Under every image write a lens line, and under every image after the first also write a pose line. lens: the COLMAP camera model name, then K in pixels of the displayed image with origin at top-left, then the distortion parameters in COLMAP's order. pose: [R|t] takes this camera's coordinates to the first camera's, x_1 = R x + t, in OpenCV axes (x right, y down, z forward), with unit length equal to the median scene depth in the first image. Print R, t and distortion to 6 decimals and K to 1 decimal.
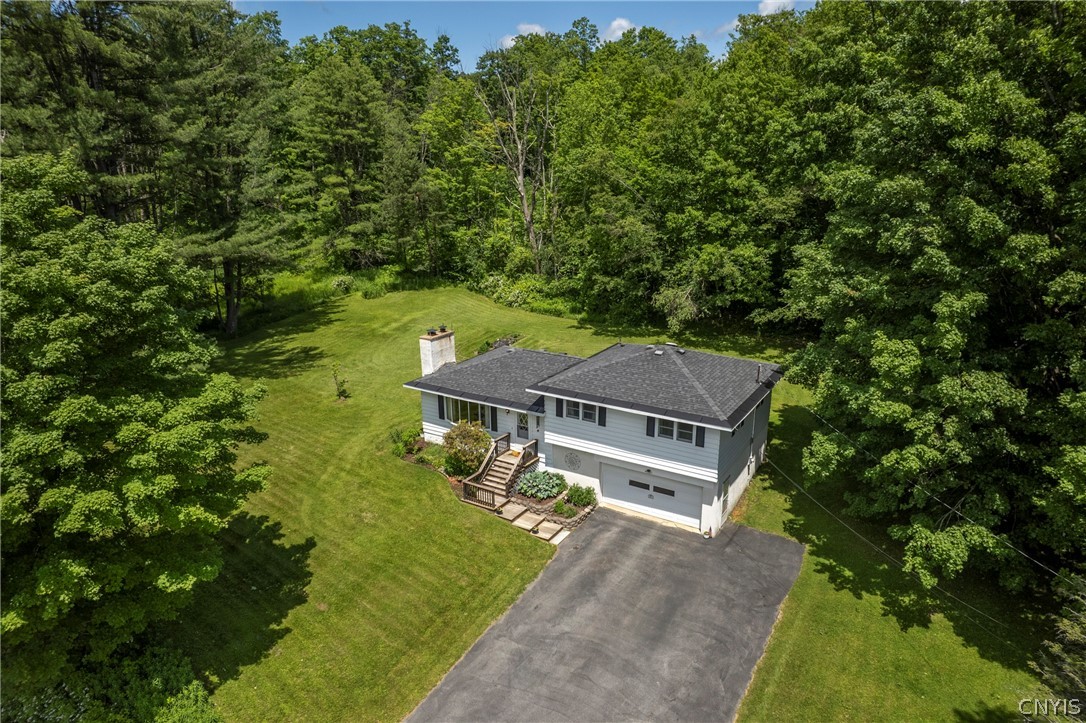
lens RADIAL K [[686.1, 0, 541.8], [0, 686.1, 359.6], [0, 0, 1]] dist [-0.011011, -0.001630]
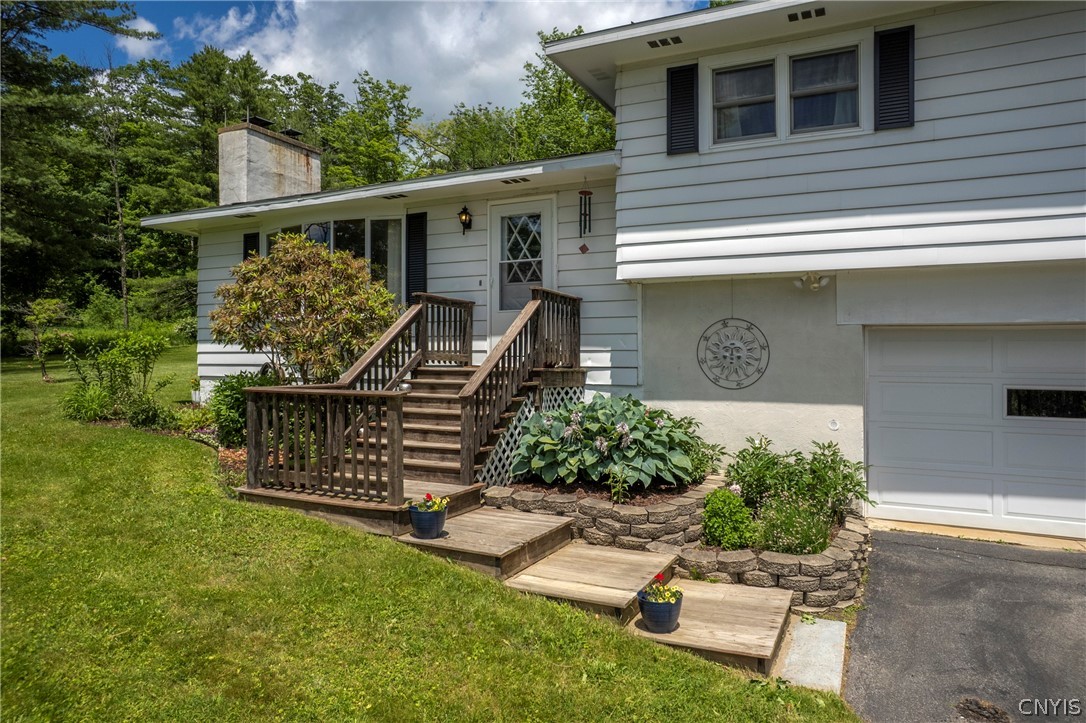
lens RADIAL K [[686.1, 0, 531.8], [0, 686.1, 351.5], [0, 0, 1]] dist [-0.011011, -0.001630]
pose [[0.996762, 0.004920, 0.080254, -0.047955], [0.018243, 0.958259, -0.285319, 0.221389], [-0.078308, 0.285859, 0.955067, 0.782865]]
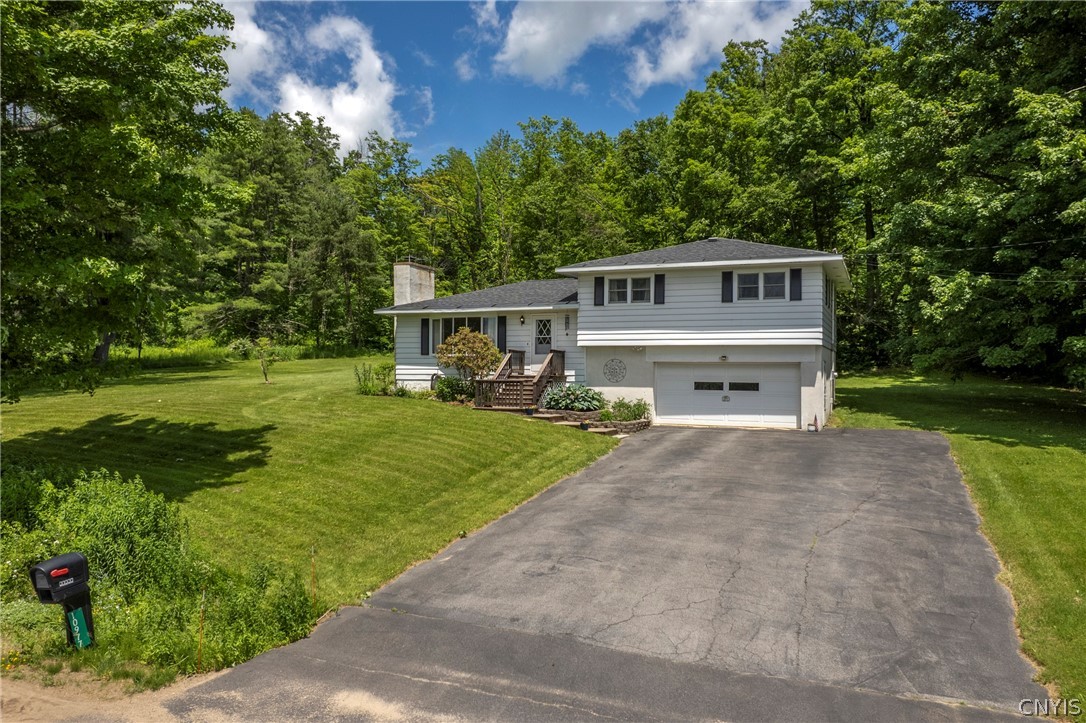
lens RADIAL K [[775.6, 0, 547.5], [0, 775.6, 364.0], [0, 0, 1]] dist [0.005093, 0.000317]
pose [[0.988075, 0.013013, 0.153419, -0.162751], [0.031871, 0.957555, -0.286482, 0.391420], [-0.150636, 0.287956, 0.945722, 0.202971]]
